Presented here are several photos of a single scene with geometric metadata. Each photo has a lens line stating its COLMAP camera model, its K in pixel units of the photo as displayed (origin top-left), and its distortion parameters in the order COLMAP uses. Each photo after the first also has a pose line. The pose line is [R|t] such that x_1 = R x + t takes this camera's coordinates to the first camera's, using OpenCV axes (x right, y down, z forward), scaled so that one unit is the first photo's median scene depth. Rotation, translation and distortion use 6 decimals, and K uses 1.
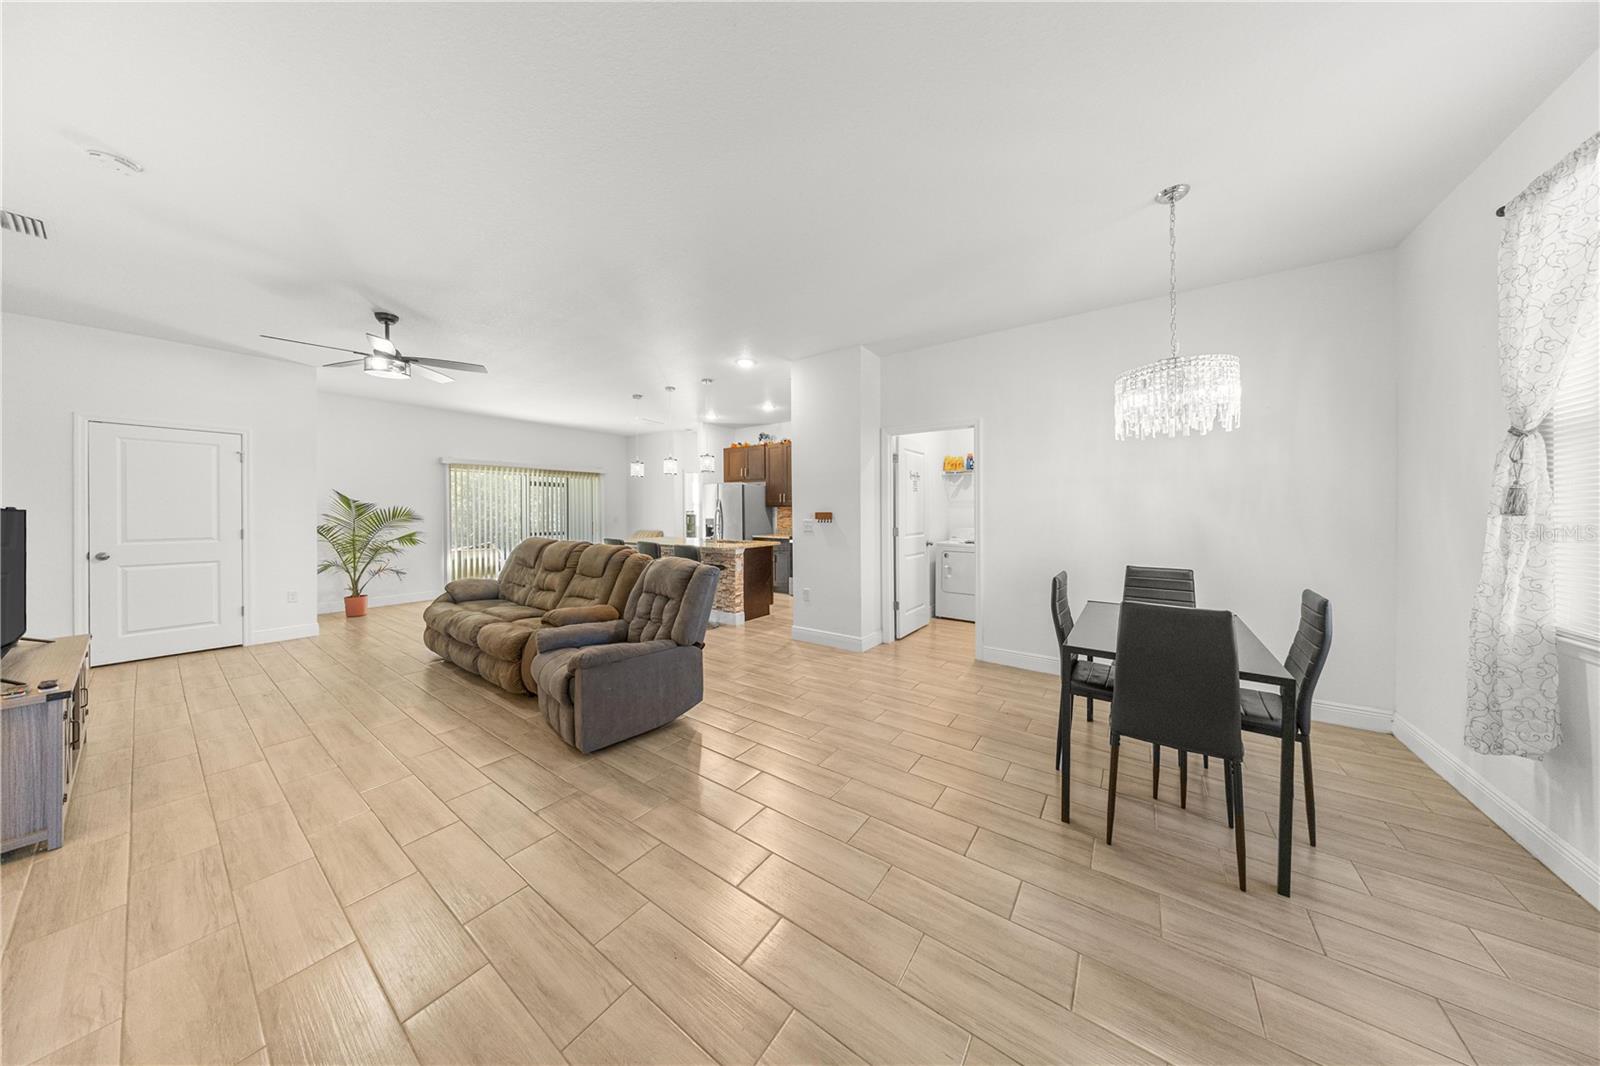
lens RADIAL K [[461.2, 0, 829.9], [0, 461.2, 511.6], [0, 0, 1]] dist [-0.036516, 0.004171]
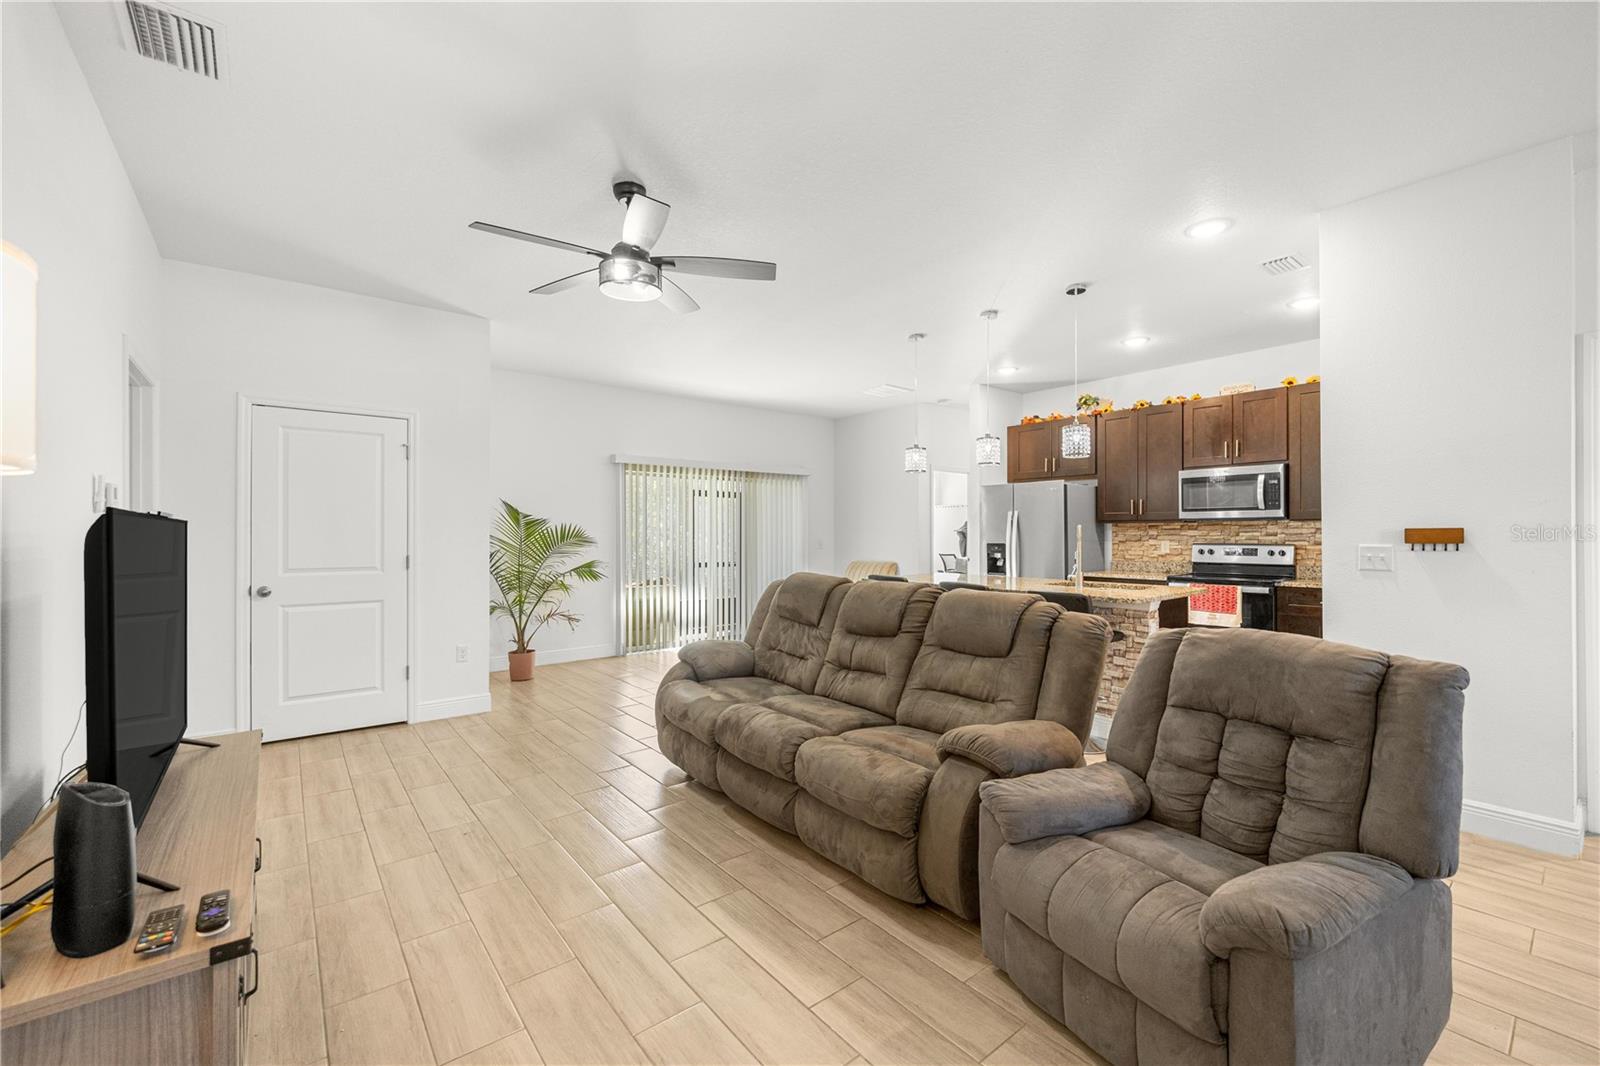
lens RADIAL K [[639.9, 0, 800.0], [0, 639.9, 533.0], [0, 0, 1]] dist [-0.015472, -0.000405]
pose [[0.949298, -0.001068, -0.314376, -0.354480], [-0.000162, 0.999992, -0.003887, 0.007575], [0.314378, 0.003741, 0.949291, 0.191980]]
